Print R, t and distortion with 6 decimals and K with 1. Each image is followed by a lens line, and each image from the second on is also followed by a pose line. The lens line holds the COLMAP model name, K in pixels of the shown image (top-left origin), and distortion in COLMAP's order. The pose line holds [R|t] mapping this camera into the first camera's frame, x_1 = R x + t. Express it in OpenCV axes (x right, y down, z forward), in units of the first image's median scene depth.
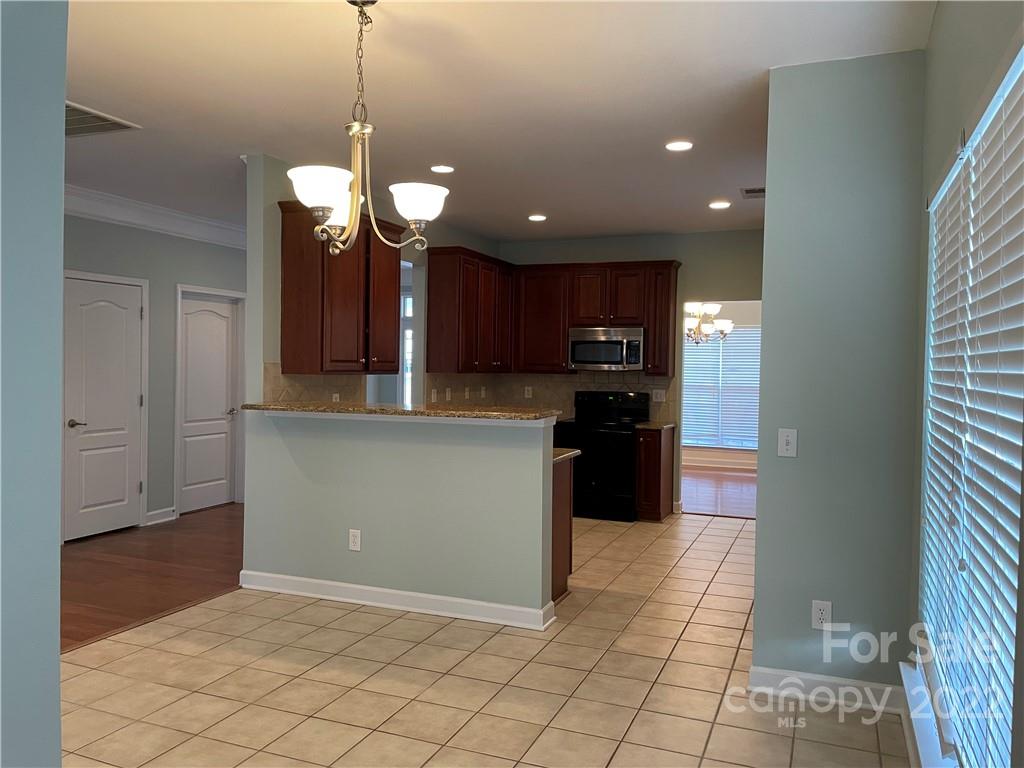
lens RADIAL K [[780.8, 0, 510.7], [0, 780.8, 376.2], [0, 0, 1]] dist [0.107025, -0.156419]
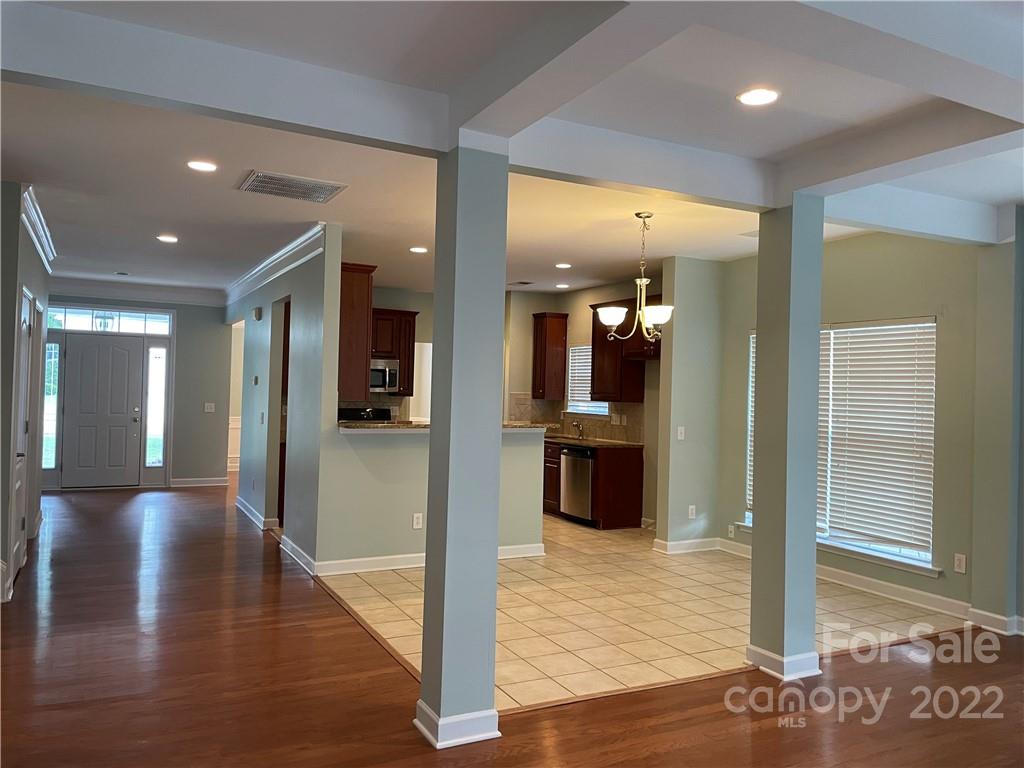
lens RADIAL K [[780.8, 0, 510.7], [0, 780.8, 376.2], [0, 0, 1]] dist [0.107025, -0.156419]
pose [[0.651137, 0.013219, 0.758845, -0.703184], [-0.003914, 0.999894, -0.014059, -0.016298], [-0.758950, 0.006184, 0.651120, -0.009587]]
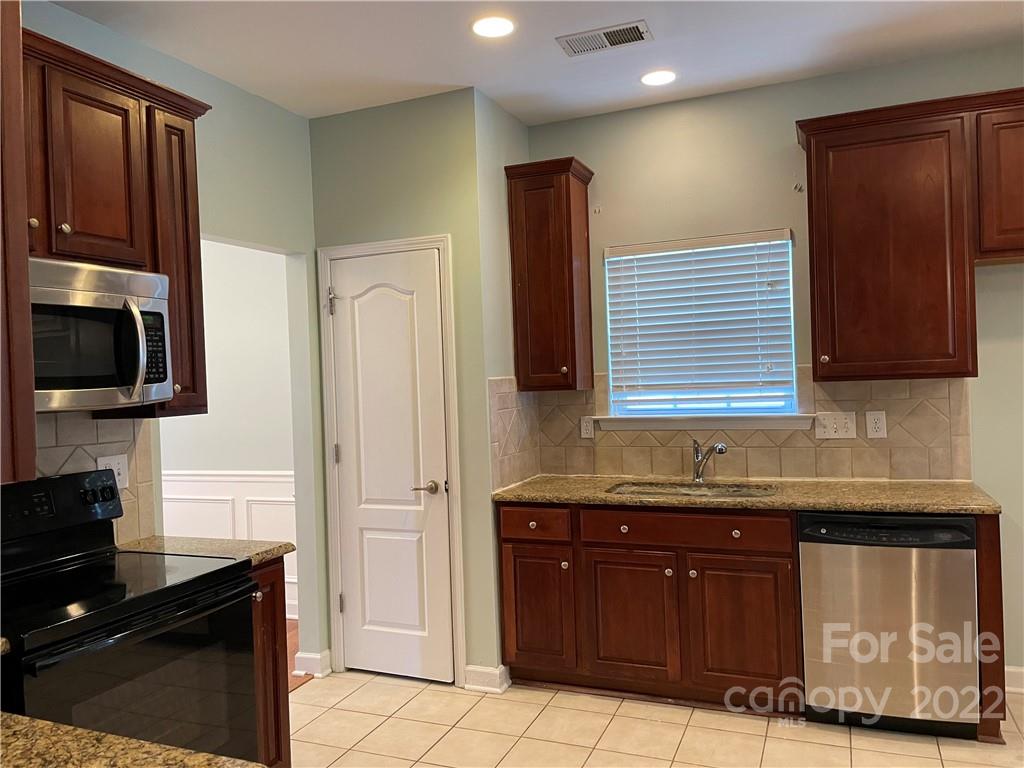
lens RADIAL K [[780.8, 0, 510.7], [0, 780.8, 376.2], [0, 0, 1]] dist [0.107025, -0.156419]
pose [[0.015054, -0.019249, 0.999701, -0.173263], [0.053637, 0.998391, 0.018416, -0.016669], [-0.998447, 0.053344, 0.016063, 0.831409]]
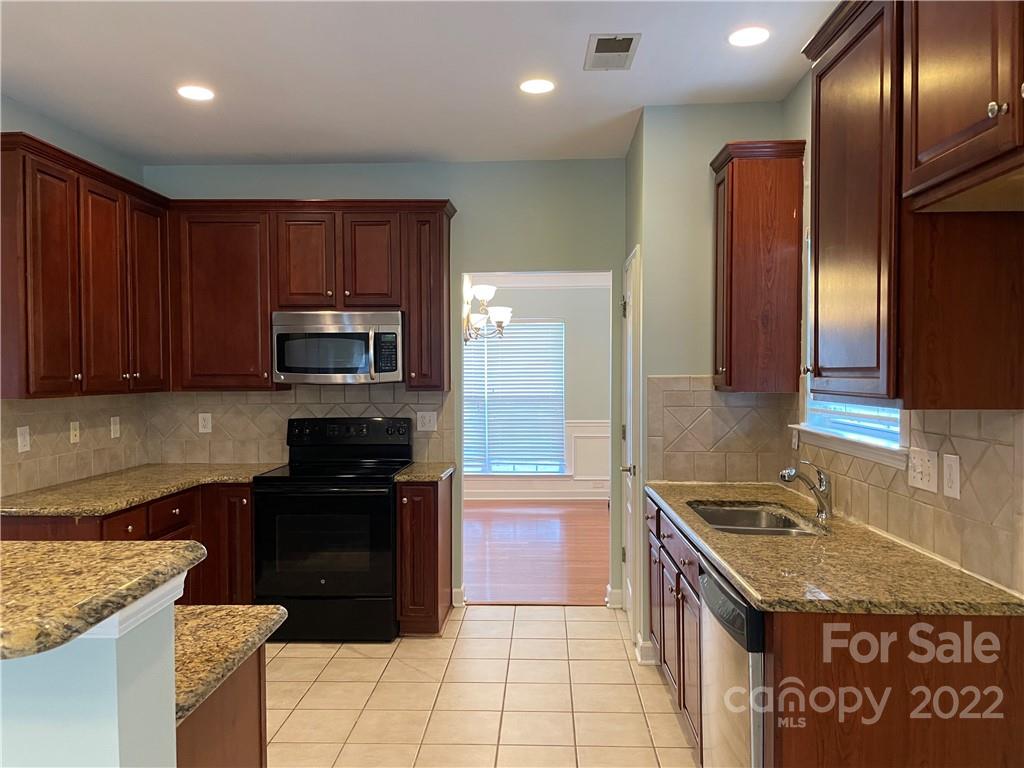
lens RADIAL K [[780.8, 0, 510.7], [0, 780.8, 376.2], [0, 0, 1]] dist [0.107025, -0.156419]
pose [[0.940772, -0.024067, 0.338185, 0.043121], [0.025892, 0.999664, -0.000884, -0.009094], [-0.338050, 0.009587, 0.941079, 0.400833]]
